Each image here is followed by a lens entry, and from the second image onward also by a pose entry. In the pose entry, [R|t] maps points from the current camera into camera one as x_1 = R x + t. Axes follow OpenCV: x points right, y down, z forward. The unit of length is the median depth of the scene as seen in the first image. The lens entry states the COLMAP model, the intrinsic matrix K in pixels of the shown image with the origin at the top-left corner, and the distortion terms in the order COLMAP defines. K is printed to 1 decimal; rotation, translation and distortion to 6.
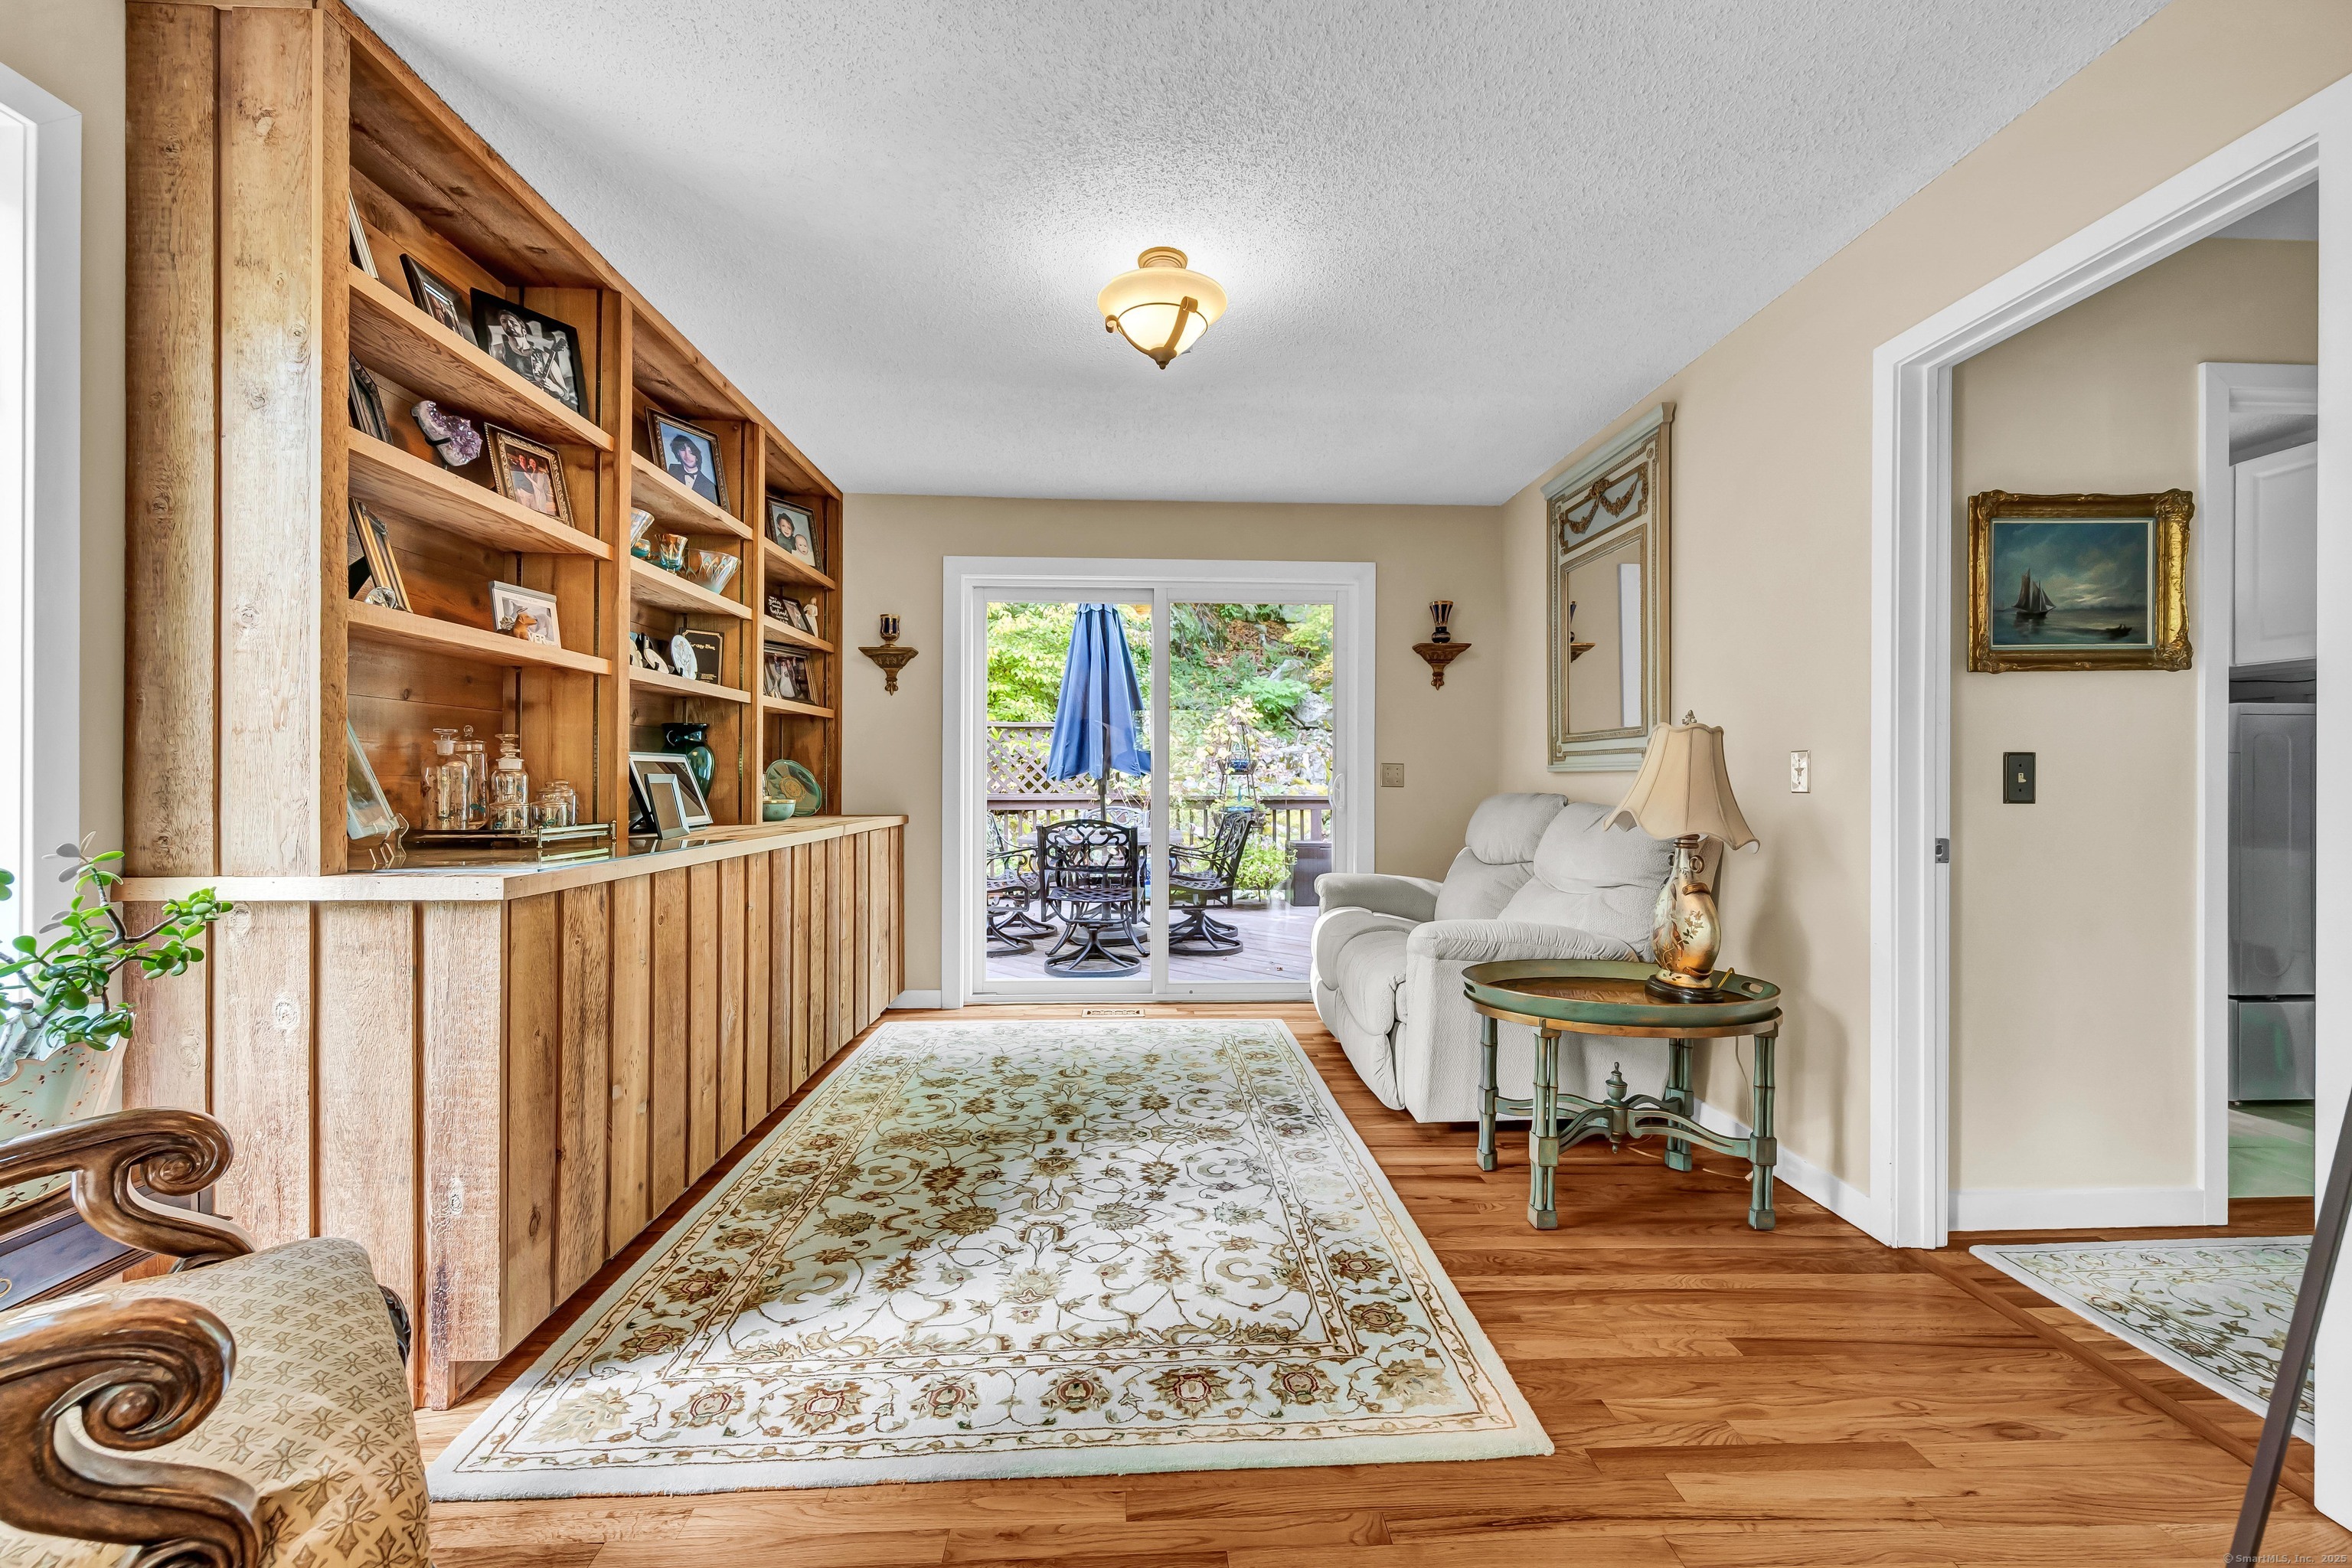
lens RADIAL K [[932.9, 0, 1176.3], [0, 932.9, 798.4], [0, 0, 1]] dist [0.001372, 0.000031]
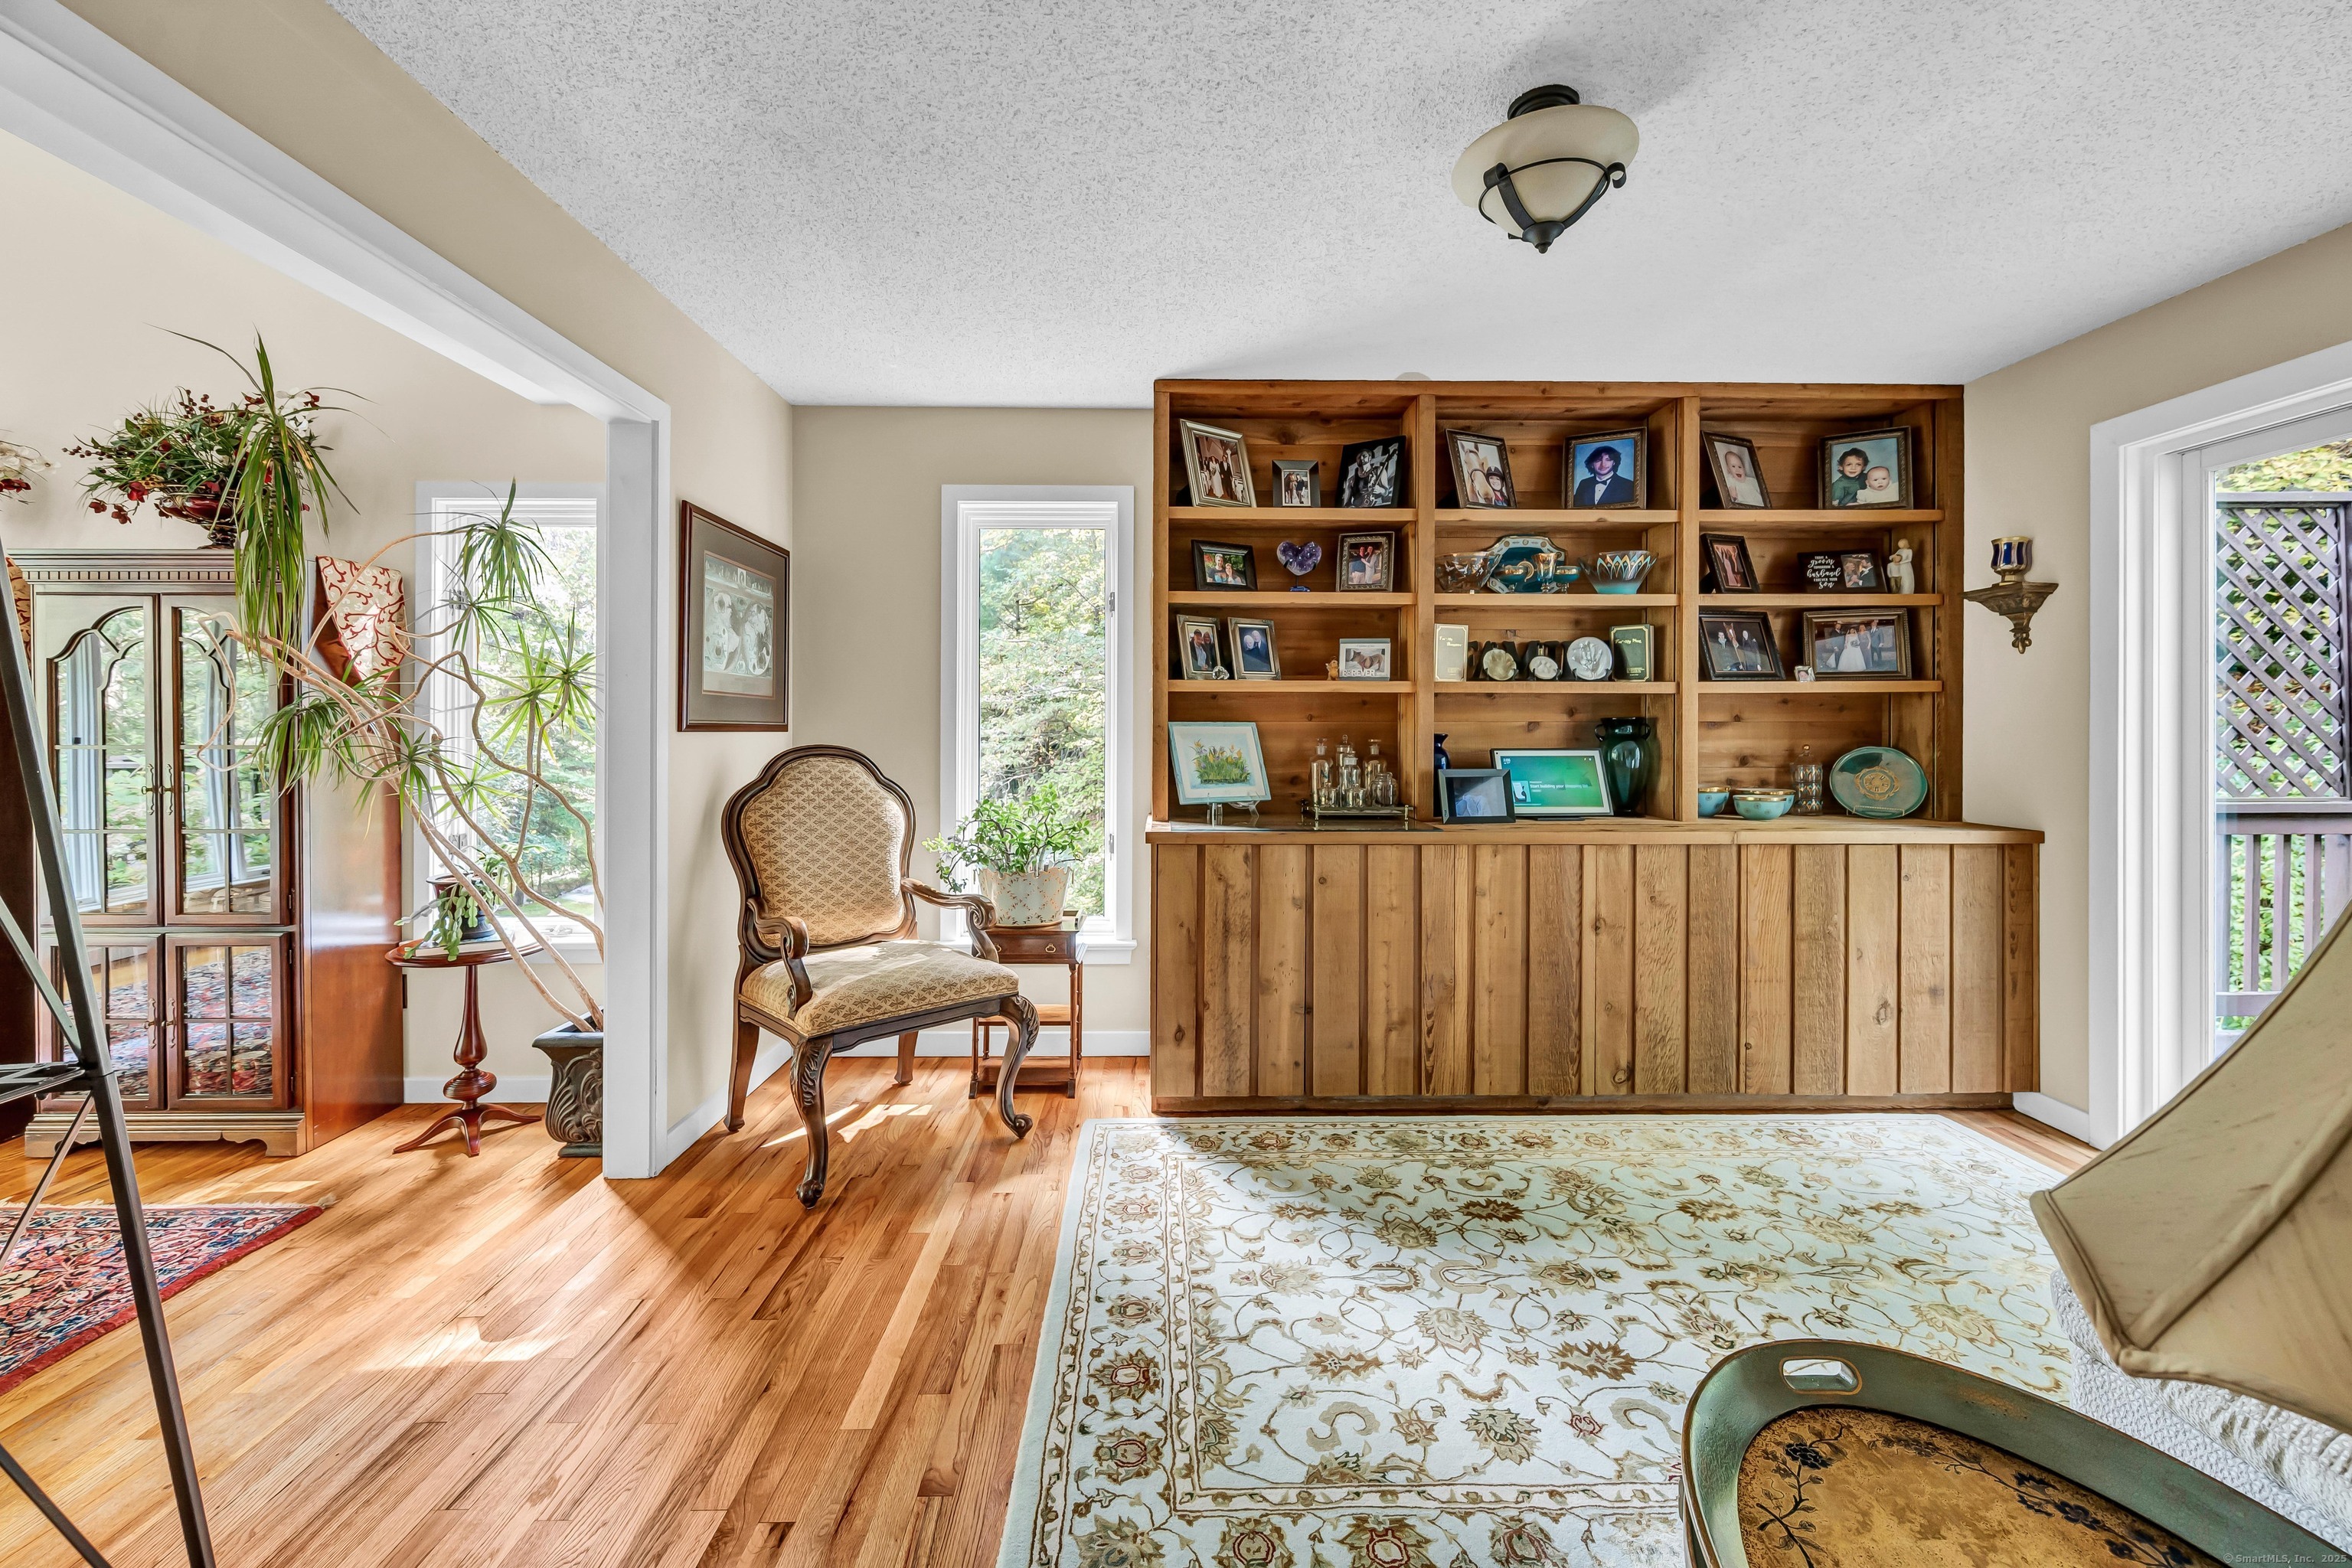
lens RADIAL K [[958.7, 0, 1175.5], [0, 958.7, 743.8], [0, 0, 1]] dist [0.000307, -0.000104]
pose [[-0.036568, 0.012505, -0.999253, 0.765809], [-0.021040, 0.999690, 0.013281, -0.074547], [0.999110, 0.021510, -0.036293, 0.747390]]
